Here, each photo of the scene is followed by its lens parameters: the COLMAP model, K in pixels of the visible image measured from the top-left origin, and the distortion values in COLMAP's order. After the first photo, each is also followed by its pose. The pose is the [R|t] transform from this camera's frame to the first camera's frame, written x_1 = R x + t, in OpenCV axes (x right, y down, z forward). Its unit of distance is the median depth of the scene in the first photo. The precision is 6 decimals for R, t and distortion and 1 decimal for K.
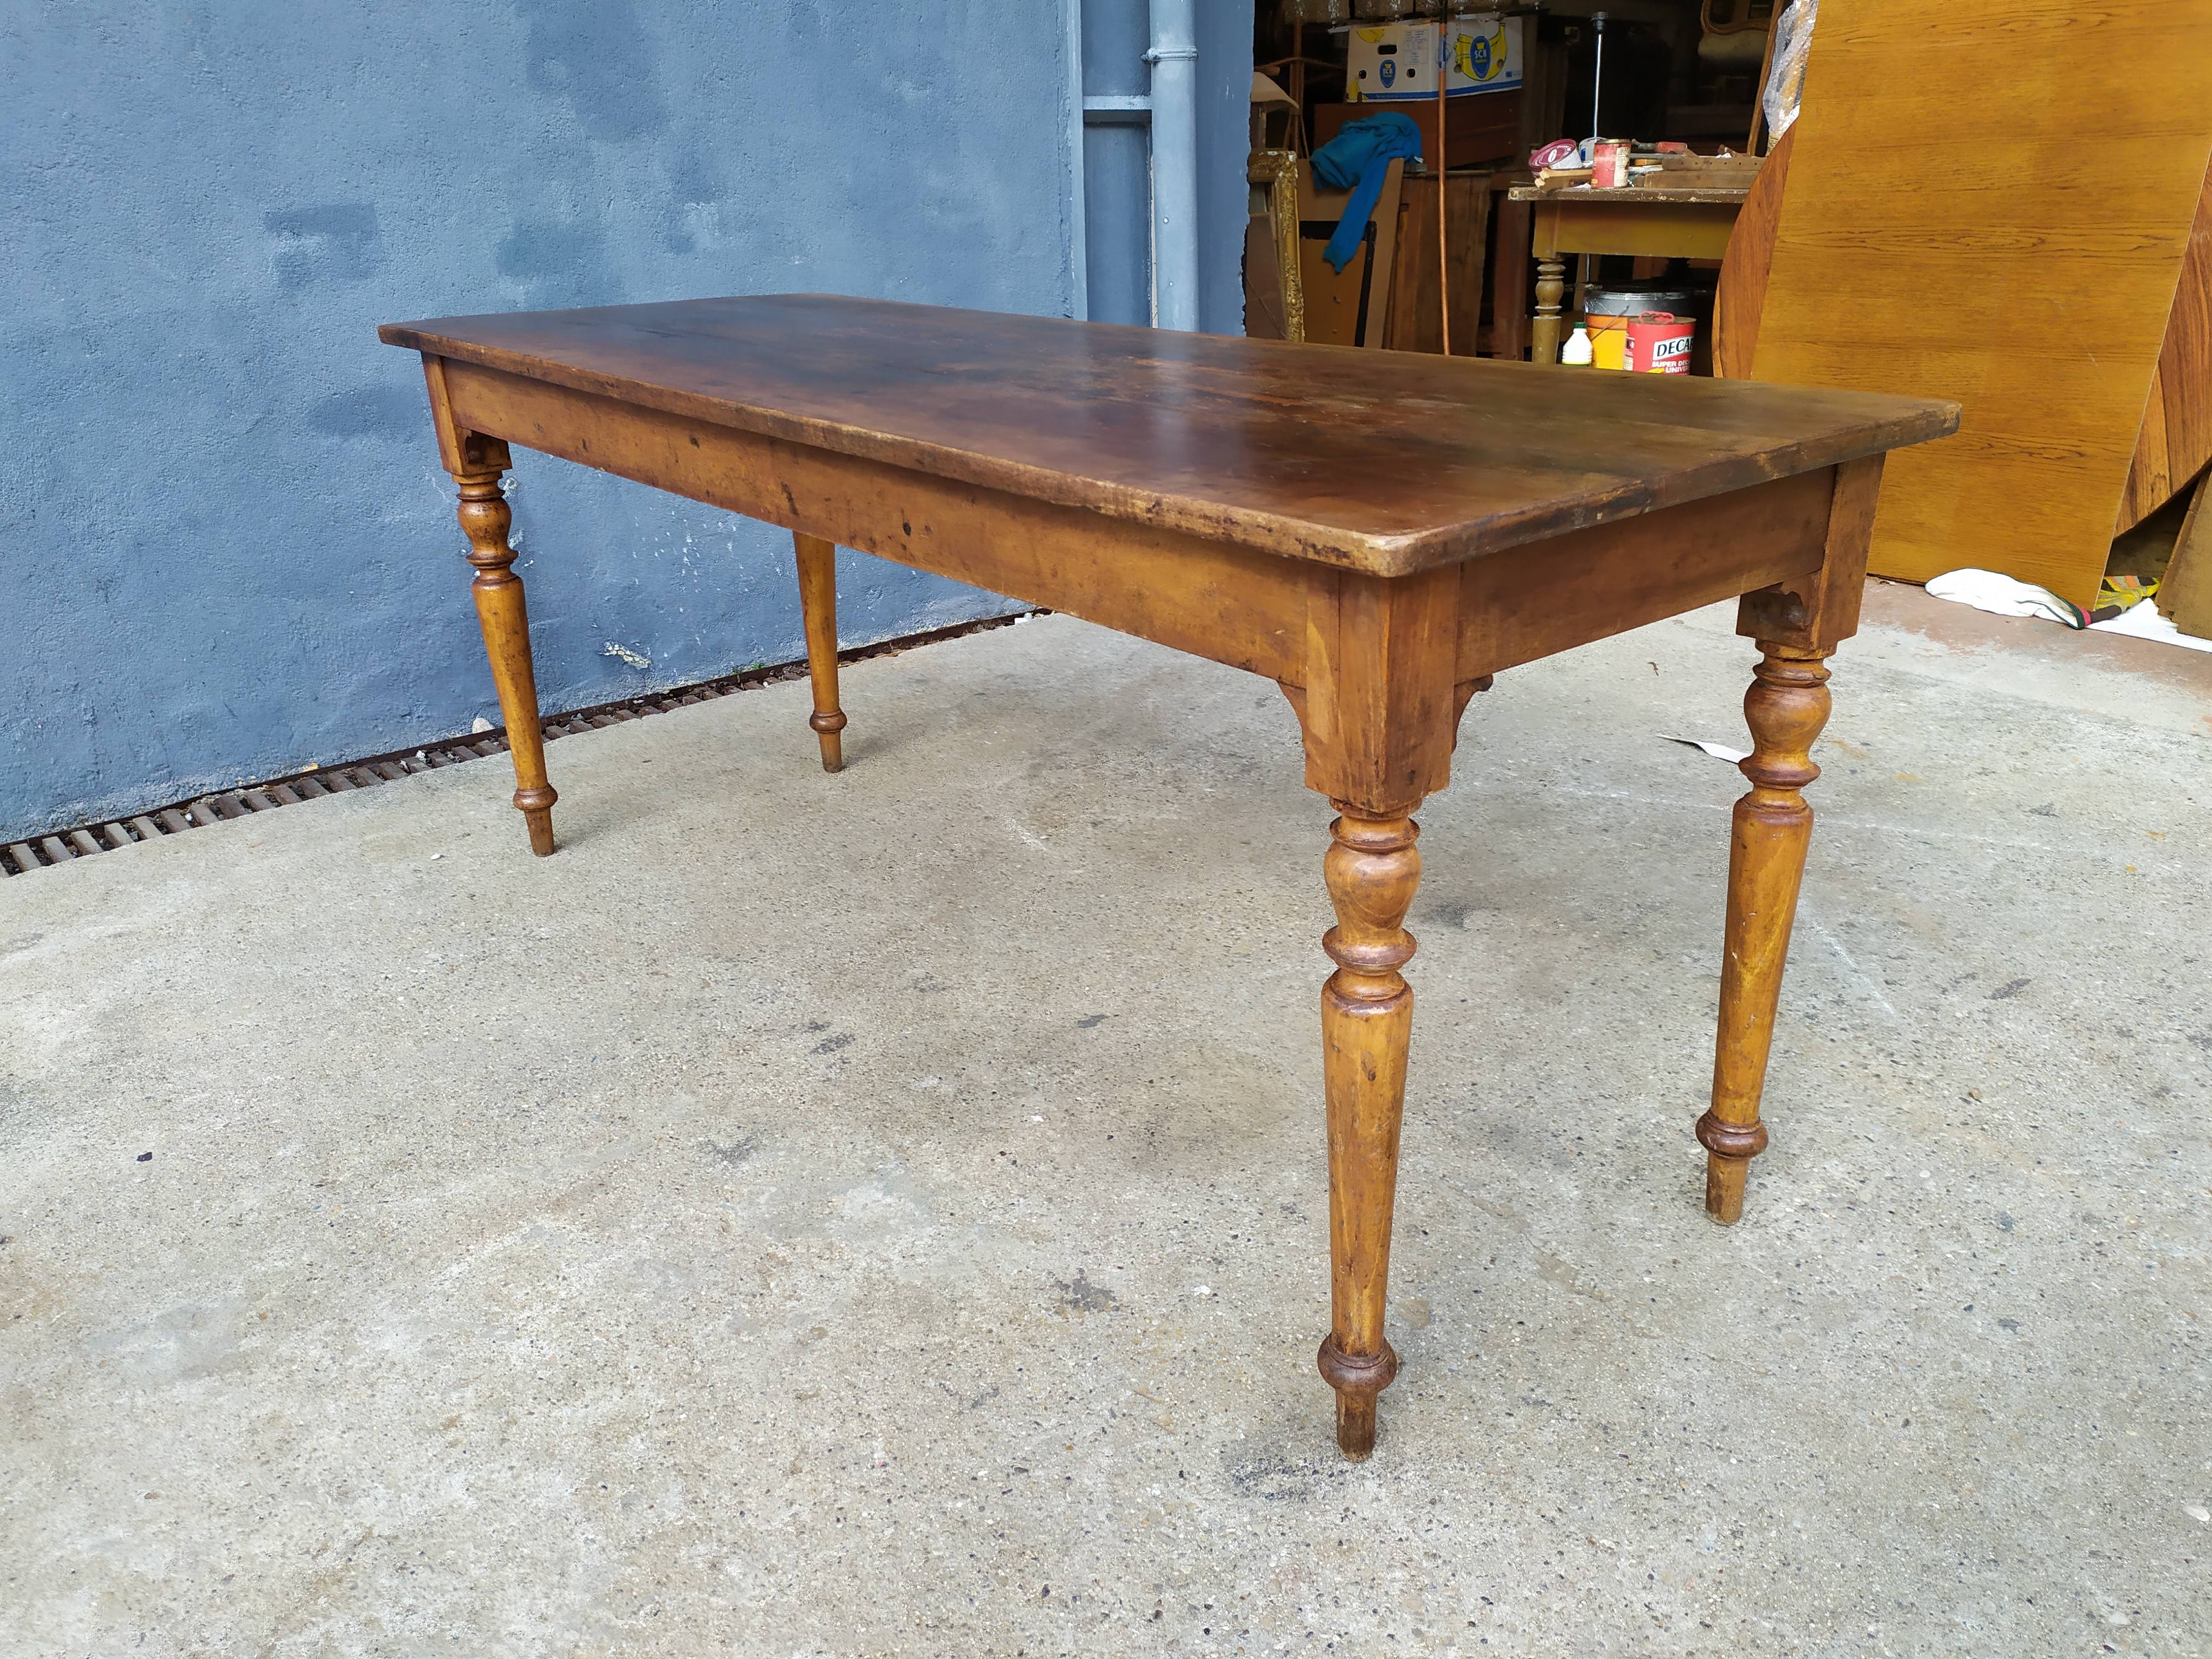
lens RADIAL K [[1682.2, 0, 1087.0], [0, 1682.2, 821.1], [0, 0, 1]] dist [0.055782, -0.046743]
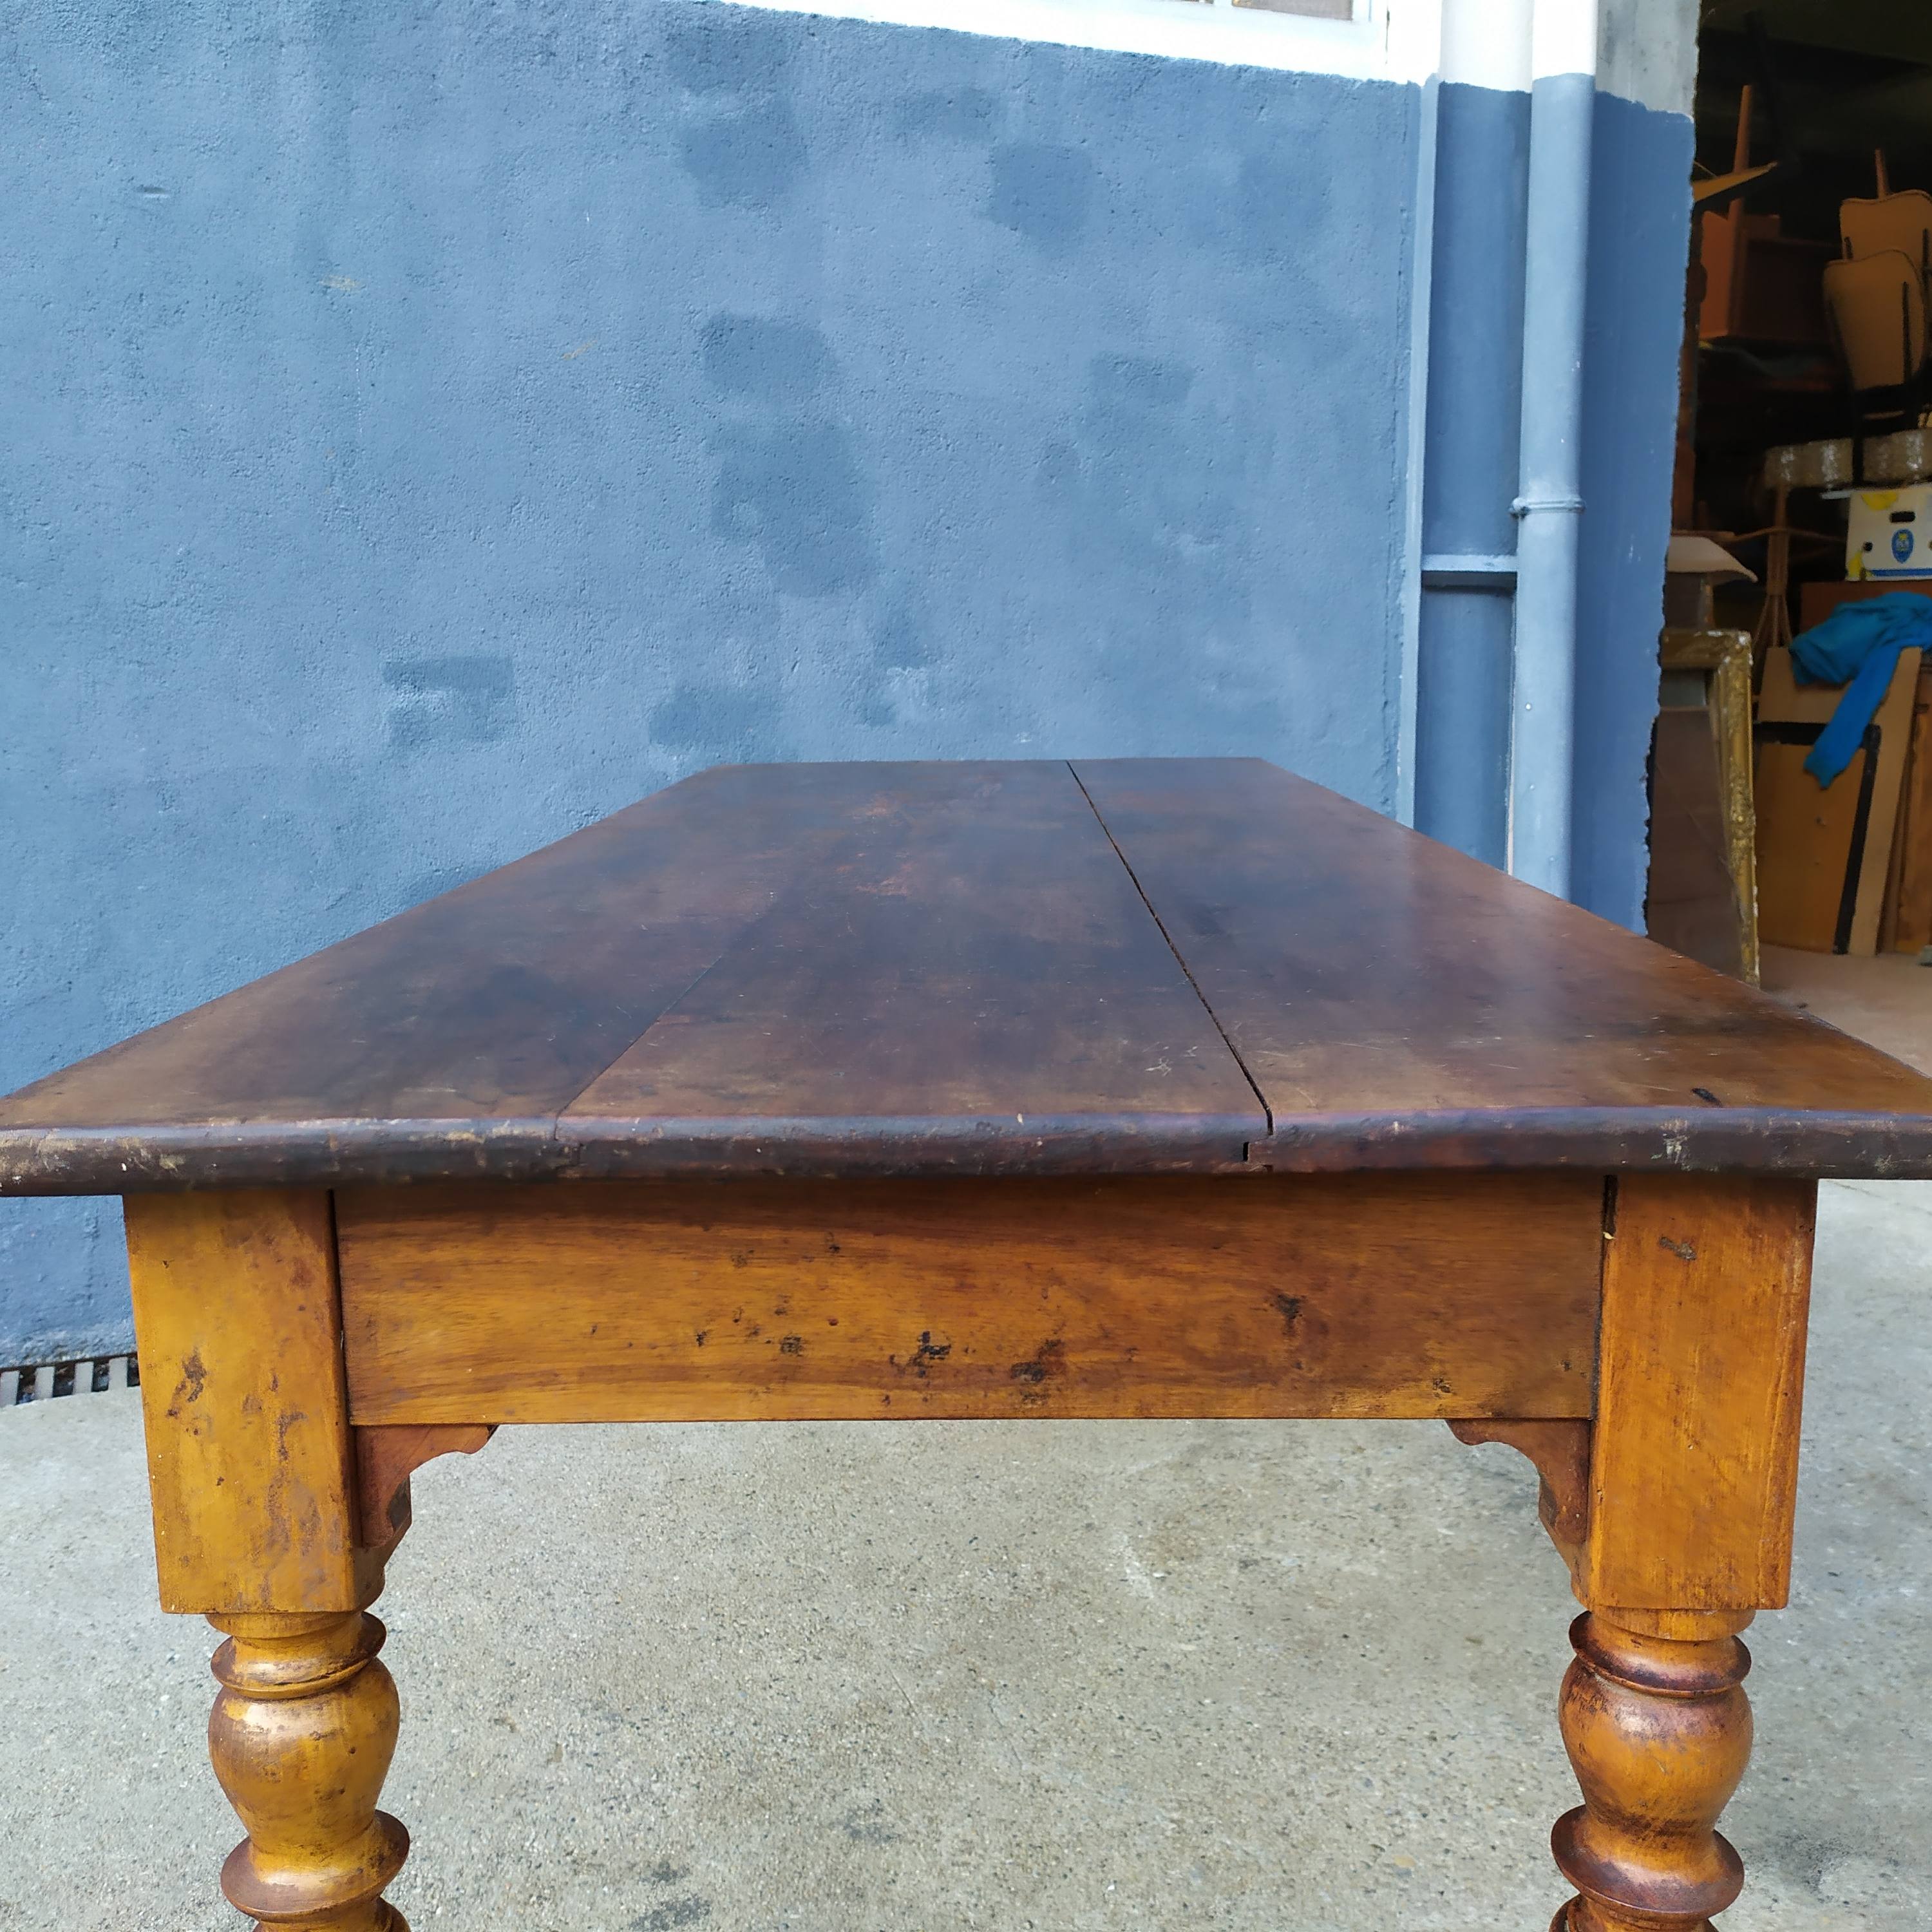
lens RADIAL K [[1966.9, 0, 964.9], [0, 1966.9, 933.8], [0, 0, 1]] dist [0.086211, -0.114984]
pose [[0.954122, 0.063652, -0.292573, 0.114825], [-0.129377, 0.968858, -0.211132, -0.060649], [0.270022, 0.239298, 0.932644, 0.211655]]
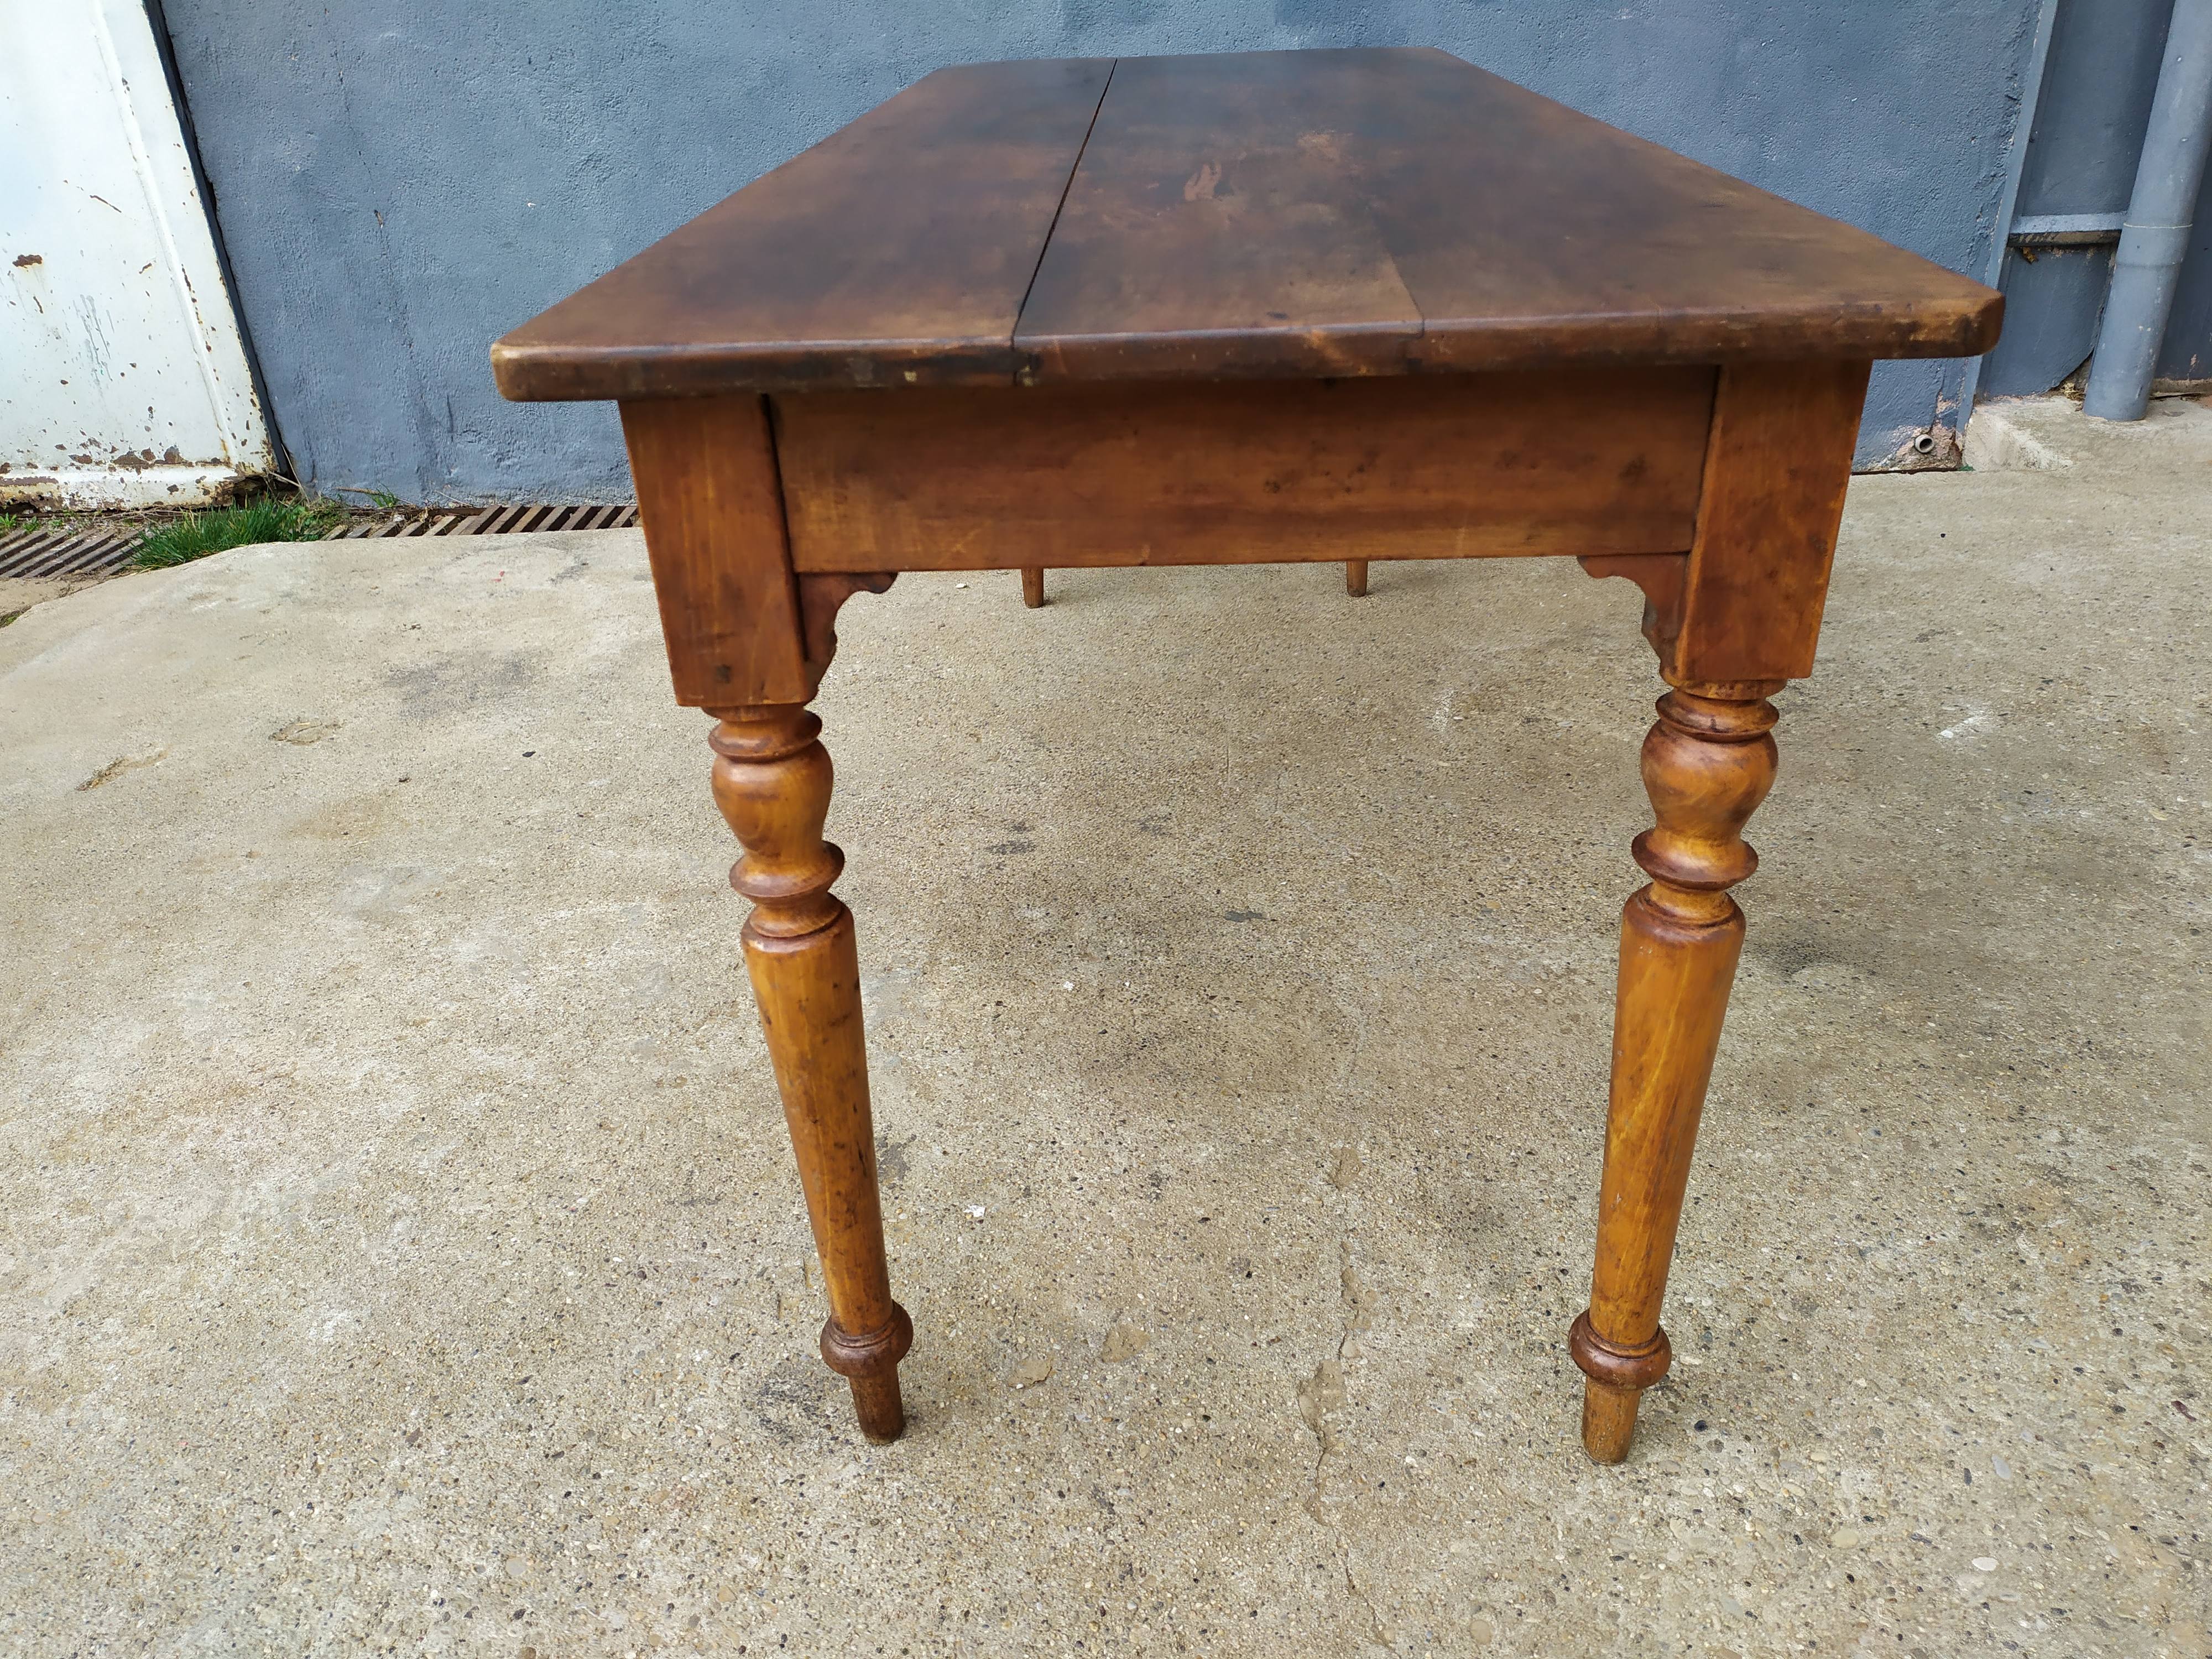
lens RADIAL K [[1654.9, 0, 1106.0], [0, 1654.9, 832.2], [0, 0, 1]] dist [0.062021, -0.062655]
pose [[0.757233, 0.307666, -0.576142, 0.357826], [-0.230306, 0.951222, 0.205268, -0.070197], [0.611193, -0.022747, 0.791155, 0.218495]]
